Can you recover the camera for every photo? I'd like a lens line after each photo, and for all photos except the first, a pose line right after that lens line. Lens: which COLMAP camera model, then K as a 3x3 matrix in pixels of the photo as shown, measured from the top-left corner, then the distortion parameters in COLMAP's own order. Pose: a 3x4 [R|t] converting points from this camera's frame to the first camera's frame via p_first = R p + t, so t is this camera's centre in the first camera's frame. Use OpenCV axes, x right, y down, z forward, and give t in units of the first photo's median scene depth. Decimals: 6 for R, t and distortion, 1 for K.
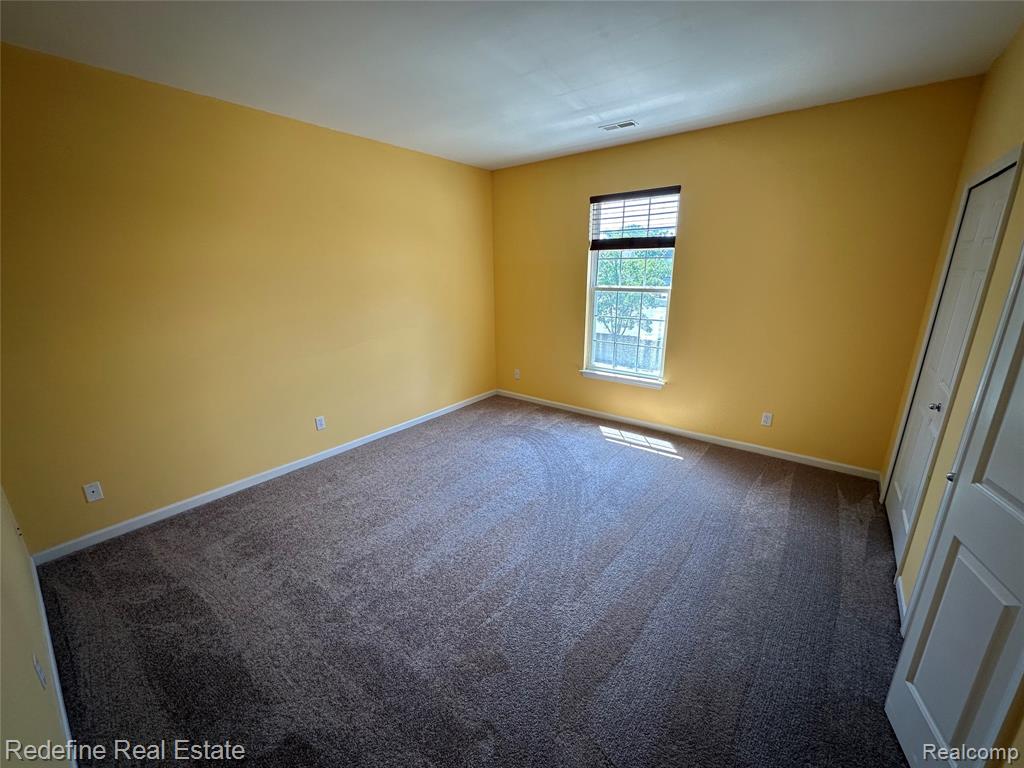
lens RADIAL K [[409.8, 0, 512.0], [0, 409.8, 384.0], [0, 0, 1]] dist [-0.001798, 0.000115]
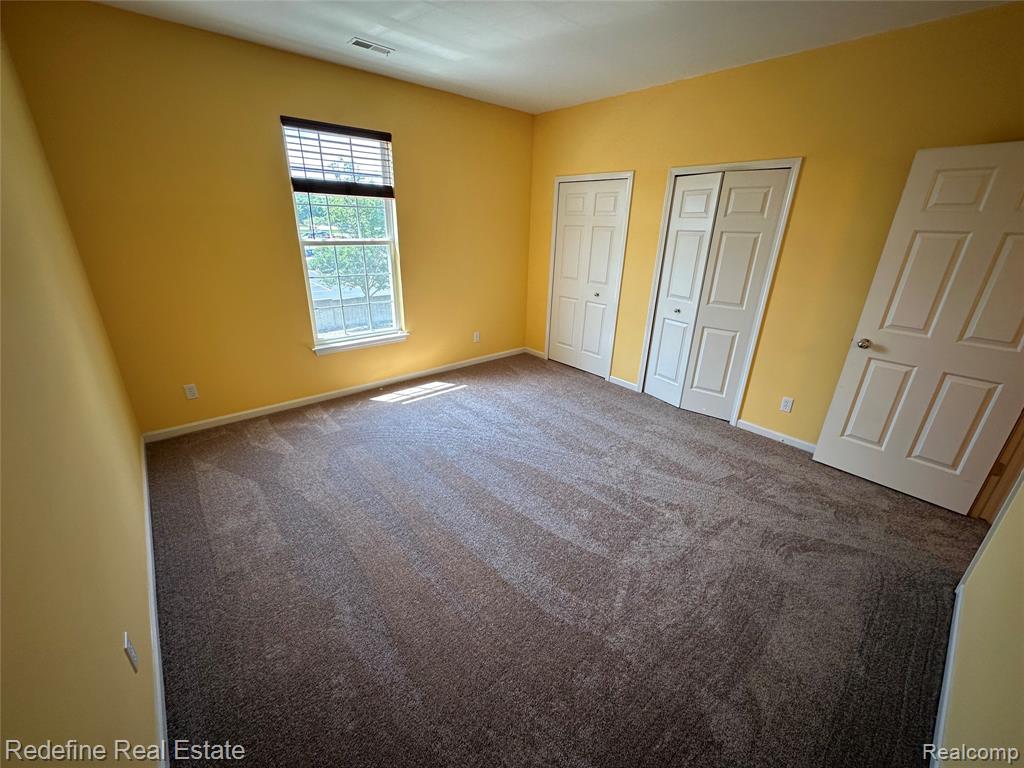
lens RADIAL K [[409.8, 0, 512.0], [0, 409.8, 384.0], [0, 0, 1]] dist [-0.001798, 0.000115]
pose [[0.186288, -0.343764, 0.920393, -0.579466], [0.241663, 0.924043, 0.296215, -0.127199], [-0.952311, 0.167243, 0.255214, 0.495390]]
